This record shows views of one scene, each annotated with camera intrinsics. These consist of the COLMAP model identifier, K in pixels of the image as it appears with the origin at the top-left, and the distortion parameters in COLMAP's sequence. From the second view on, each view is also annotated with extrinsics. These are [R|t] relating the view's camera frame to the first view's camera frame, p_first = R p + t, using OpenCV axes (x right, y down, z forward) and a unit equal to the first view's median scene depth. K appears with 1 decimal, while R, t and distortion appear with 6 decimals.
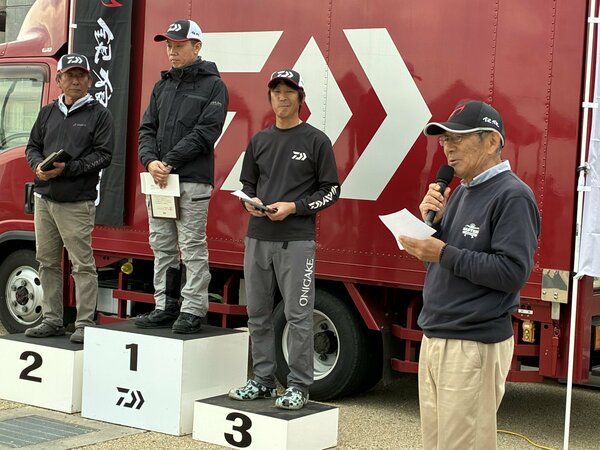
lens RADIAL K [[1280.8, 0, 293.8], [0, 1280.8, 228.7], [0, 0, 1]] dist [0.145442, 0.000000]
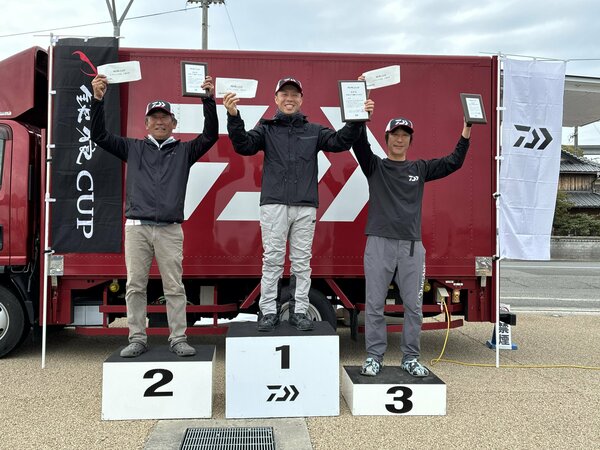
lens RADIAL K [[550.3, 0, 299.0], [0, 550.3, 226.7], [0, 0, 1]] dist [0.033149, 0.000000]
pose [[0.761628, -0.033233, 0.647162, -0.415438], [0.062279, 0.997815, -0.022055, -0.005909], [-0.645015, 0.057103, 0.762033, 0.576555]]
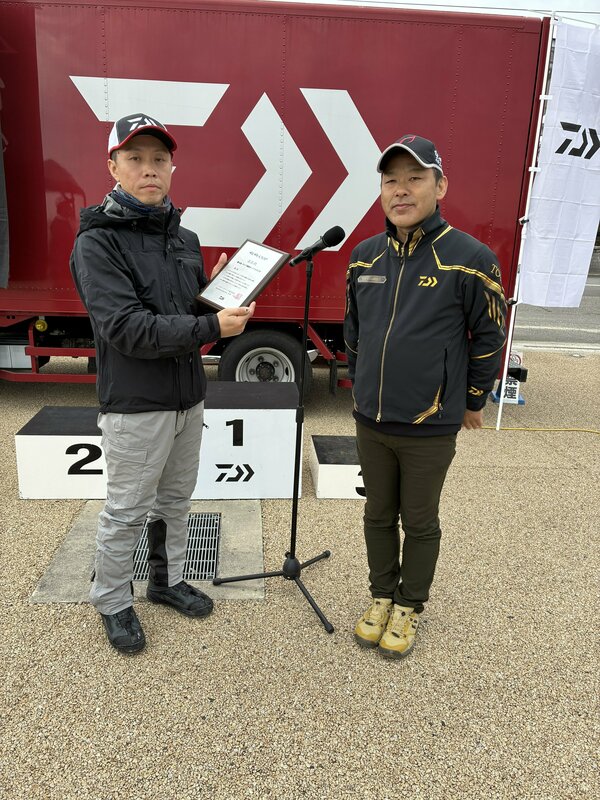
lens RADIAL K [[611.9, 0, 292.3], [0, 611.9, 399.6], [0, 0, 1]] dist [0.060463, -0.071413]
pose [[0.766861, -0.191998, 0.612423, -0.353203], [0.035263, 0.965369, 0.258493, -0.039477], [-0.640844, -0.176632, 0.747074, 0.606249]]
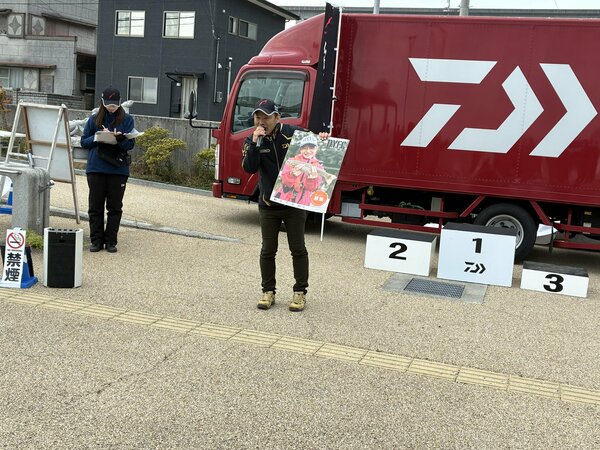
lens RADIAL K [[752.1, 0, 267.7], [0, 752.1, 232.9], [0, 0, 1]] dist [-0.022258, 0.000000]
pose [[0.959817, -0.024185, 0.279582, -0.676448], [-0.007659, 0.993651, 0.112247, -0.033443], [-0.280521, -0.109878, 0.953538, 0.068237]]
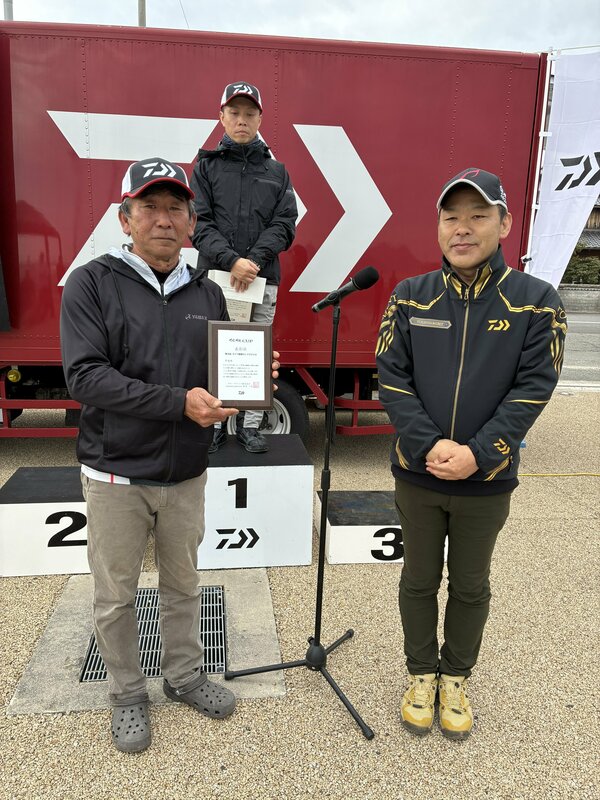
lens RADIAL K [[611.9, 0, 294.7], [0, 611.9, 404.9], [0, 0, 1]] dist [0.060463, -0.071413]
pose [[0.730954, -0.173766, 0.659933, -0.343965], [0.044177, 0.977059, 0.208337, -0.040879], [-0.680995, -0.123131, 0.721862, 0.653572]]
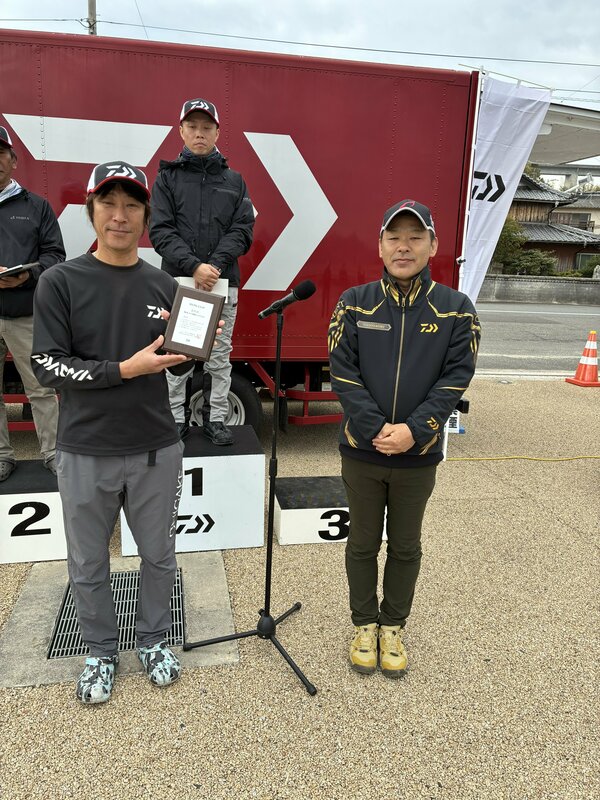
lens RADIAL K [[611.9, 0, 301.1], [0, 611.9, 395.1], [0, 0, 1]] dist [0.060463, -0.071413]
pose [[0.674449, -0.183293, 0.715208, -0.362226], [0.036392, 0.975770, 0.215751, -0.051550], [-0.737424, -0.119485, 0.664777, 0.627696]]
